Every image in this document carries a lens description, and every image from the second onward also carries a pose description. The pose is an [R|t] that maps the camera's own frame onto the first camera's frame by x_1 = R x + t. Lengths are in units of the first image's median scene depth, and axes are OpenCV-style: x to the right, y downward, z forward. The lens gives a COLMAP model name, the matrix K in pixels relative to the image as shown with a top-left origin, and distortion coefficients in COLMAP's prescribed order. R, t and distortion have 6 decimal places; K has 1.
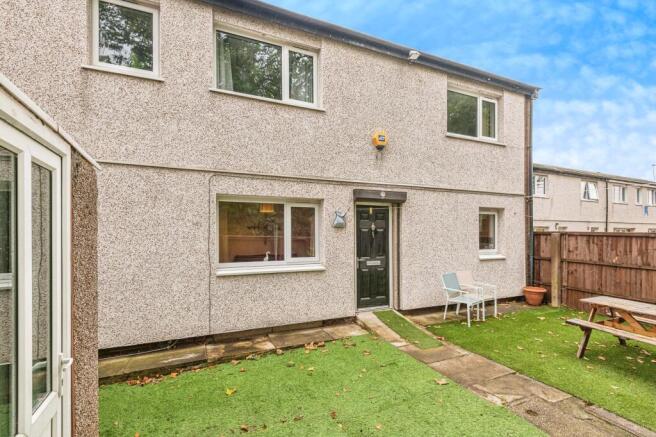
lens RADIAL K [[302.2, 0, 326.1], [0, 302.2, 232.4], [0, 0, 1]] dist [0.015138, -0.000757]
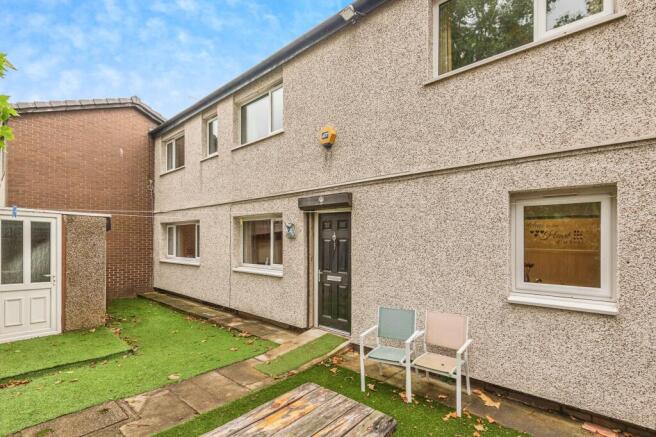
lens RADIAL K [[308.8, 0, 327.5], [0, 308.8, 243.9], [0, 0, 1]] dist [0.000323, 0.000131]
pose [[0.402554, 0.009048, -0.915352, 0.999745], [-0.007936, 0.999948, 0.006395, -0.003744], [0.915362, 0.004690, 0.402605, 0.645860]]
